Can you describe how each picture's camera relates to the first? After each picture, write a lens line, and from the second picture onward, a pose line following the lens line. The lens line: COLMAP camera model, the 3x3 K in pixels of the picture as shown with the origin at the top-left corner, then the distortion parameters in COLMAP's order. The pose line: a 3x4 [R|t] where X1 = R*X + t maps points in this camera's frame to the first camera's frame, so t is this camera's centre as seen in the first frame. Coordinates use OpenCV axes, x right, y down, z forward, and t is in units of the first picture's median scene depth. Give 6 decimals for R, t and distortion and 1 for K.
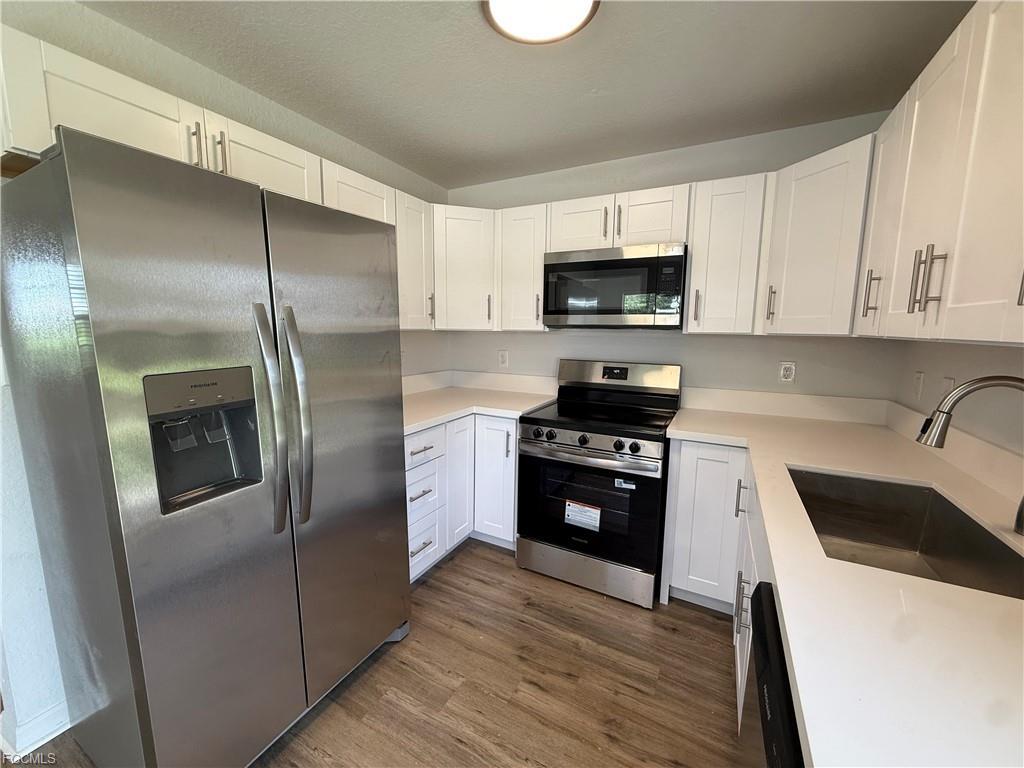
lens RADIAL K [[408.1, 0, 507.5], [0, 408.1, 383.3], [0, 0, 1]] dist [-0.000657, 0.000713]
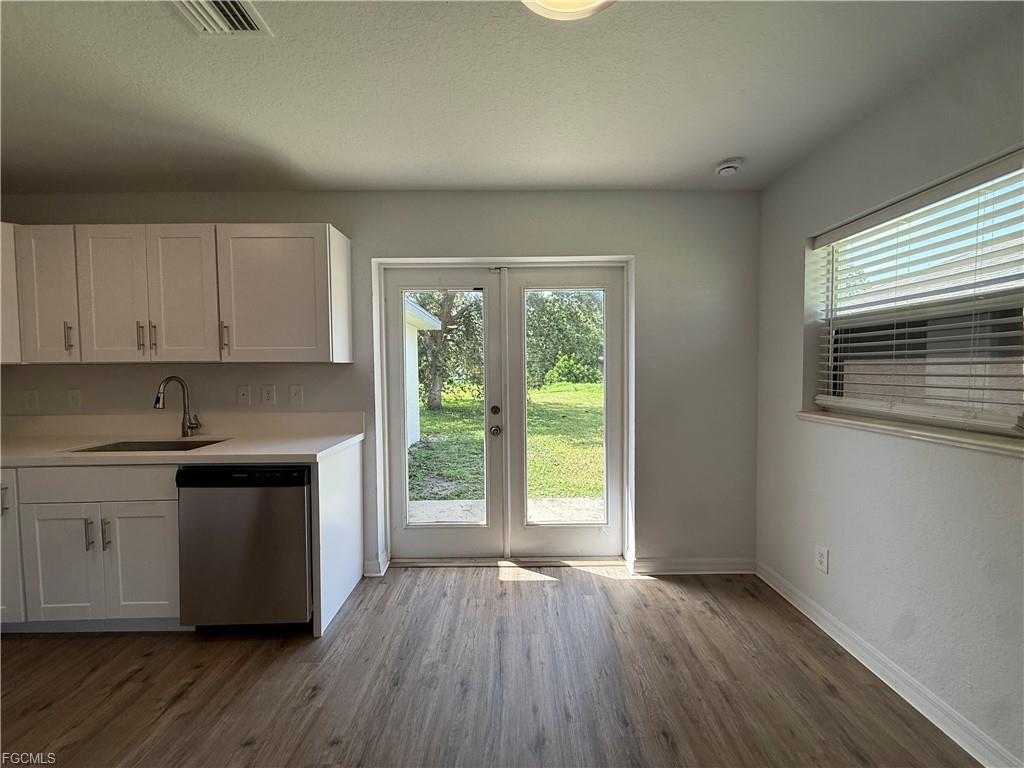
lens RADIAL K [[408.1, 0, 510.0], [0, 408.1, 382.6], [0, 0, 1]] dist [-0.000657, 0.000713]
pose [[-0.476109, -0.034206, 0.878720, -0.947403], [0.128368, 0.985836, 0.107928, 0.008495], [-0.869966, 0.164186, -0.464975, 0.173948]]
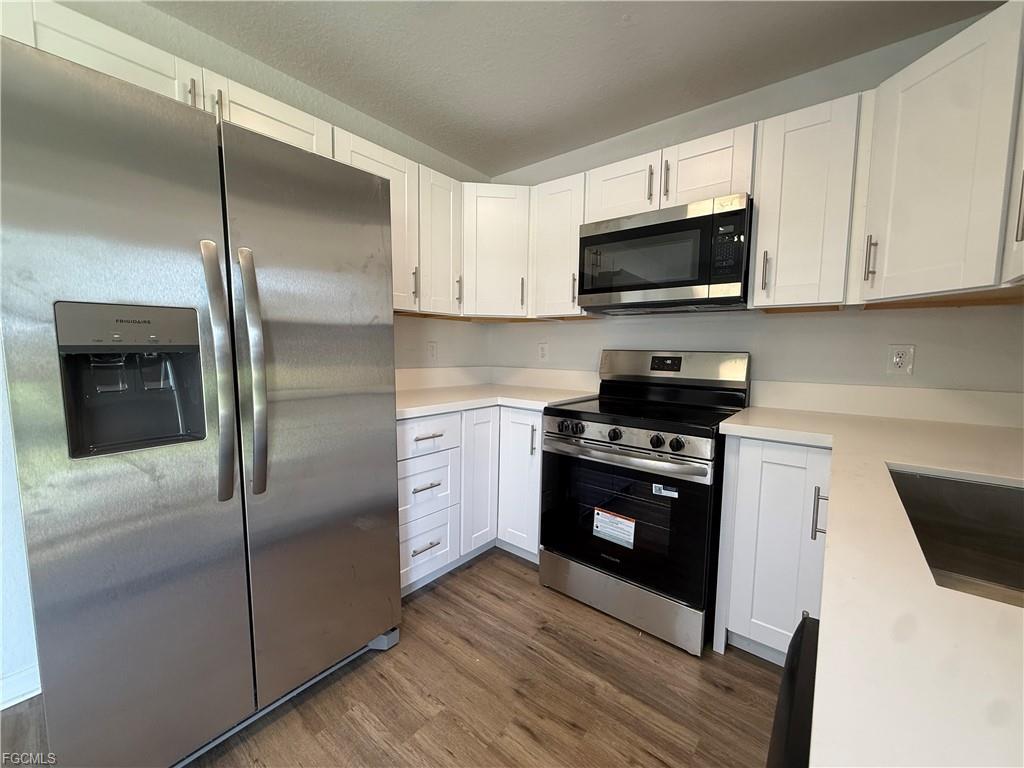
lens RADIAL K [[408.1, 0, 507.5], [0, 408.1, 382.4], [0, 0, 1]] dist [-0.000657, 0.000713]
pose [[0.980944, 0.020339, -0.193222, 0.136592], [-0.030752, 0.998223, -0.051046, 0.085731], [0.191840, 0.056015, 0.979826, 0.144518]]
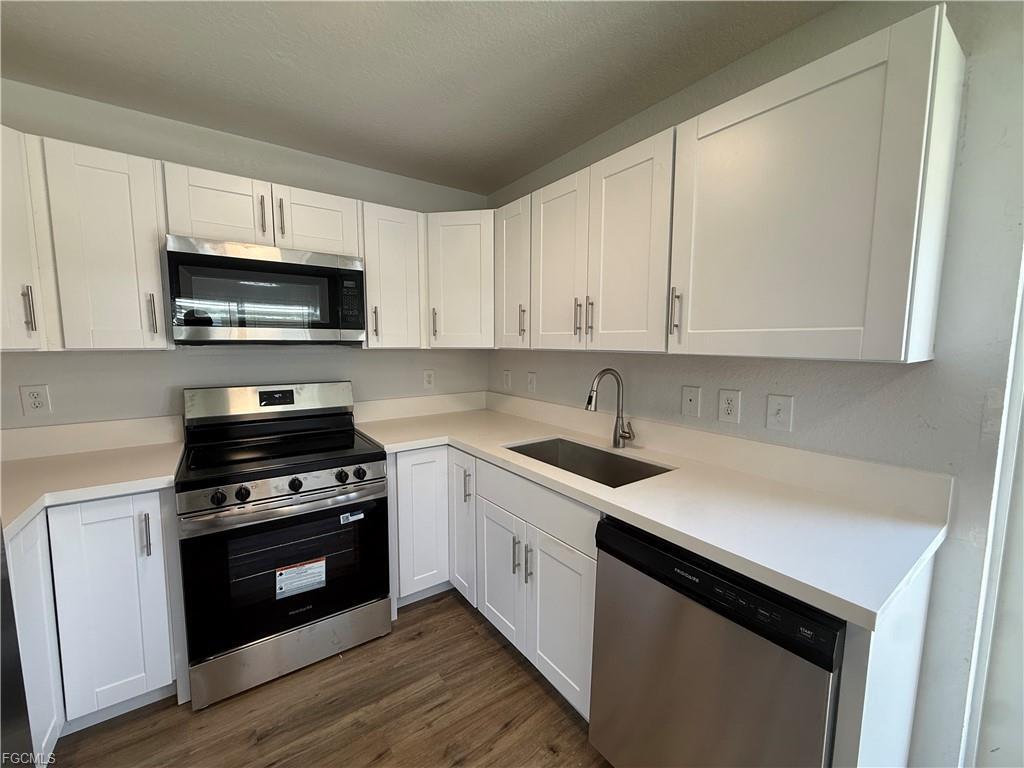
lens RADIAL K [[408.1, 0, 509.6], [0, 408.1, 383.8], [0, 0, 1]] dist [-0.000657, 0.000713]
pose [[0.445855, -0.096452, 0.889894, -0.333910], [0.122955, 0.991353, 0.045846, -0.042927], [-0.886620, 0.088976, 0.453858, 0.259495]]
